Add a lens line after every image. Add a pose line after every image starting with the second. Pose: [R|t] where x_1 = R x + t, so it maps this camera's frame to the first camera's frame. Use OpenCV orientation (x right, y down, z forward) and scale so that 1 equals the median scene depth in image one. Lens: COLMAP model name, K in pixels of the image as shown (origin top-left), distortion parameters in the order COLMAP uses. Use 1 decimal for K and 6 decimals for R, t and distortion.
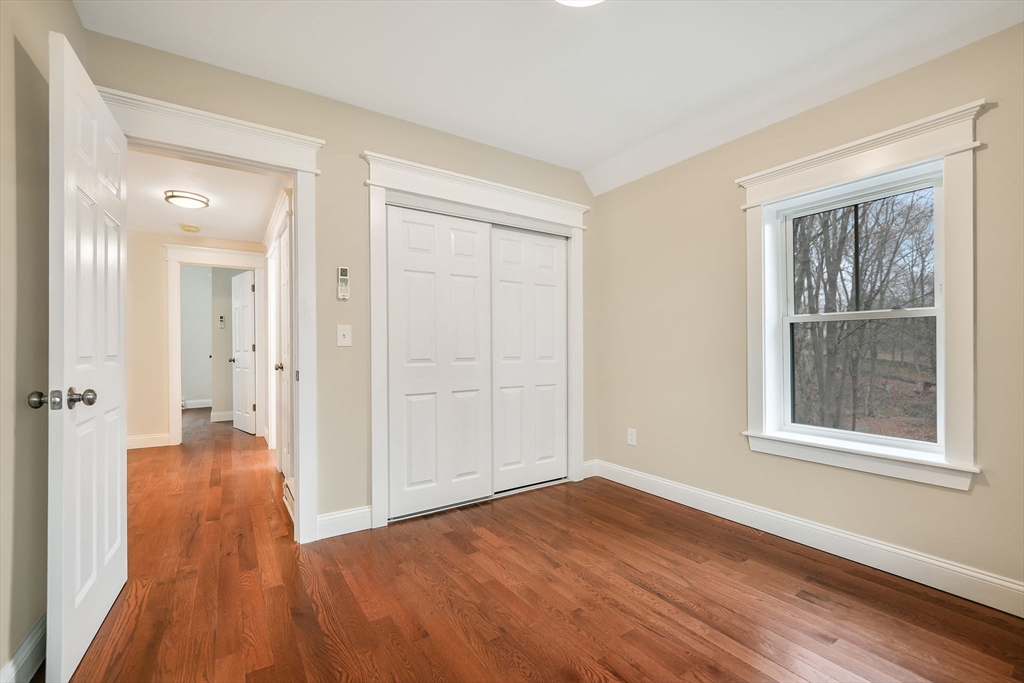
lens RADIAL K [[446.3, 0, 510.0], [0, 446.3, 358.9], [0, 0, 1]] dist [-0.001482, -0.000022]
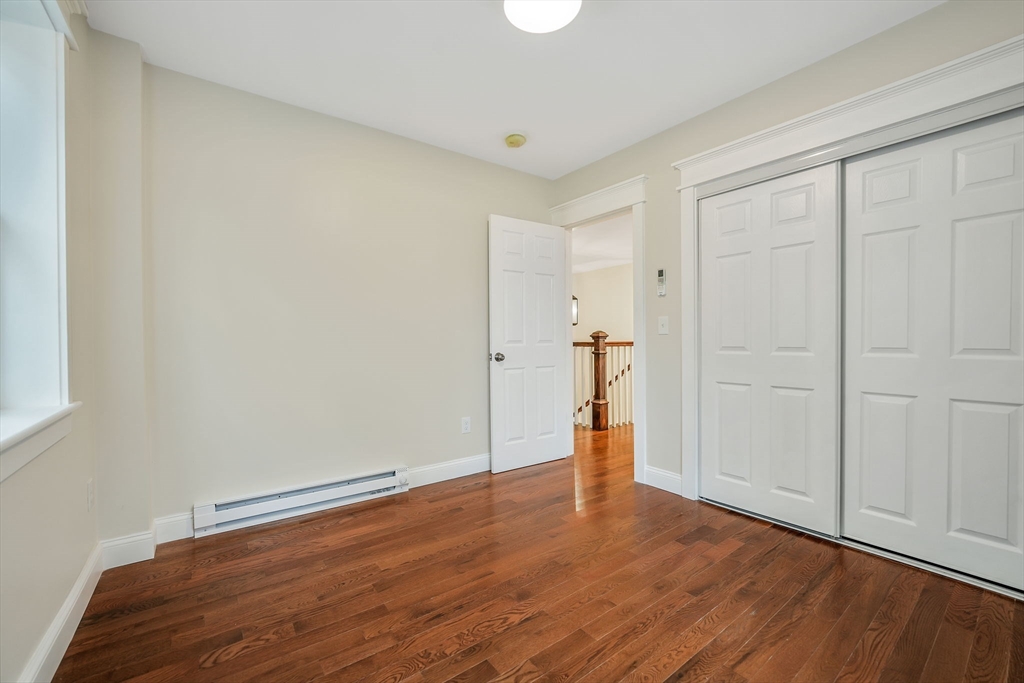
lens RADIAL K [[446.3, 0, 510.0], [0, 446.3, 358.9], [0, 0, 1]] dist [-0.001482, -0.000022]
pose [[0.026165, 0.050214, -0.998396, 0.786320], [-0.019612, 0.998571, 0.049709, -0.012770], [0.999465, 0.018280, 0.027113, 0.530437]]
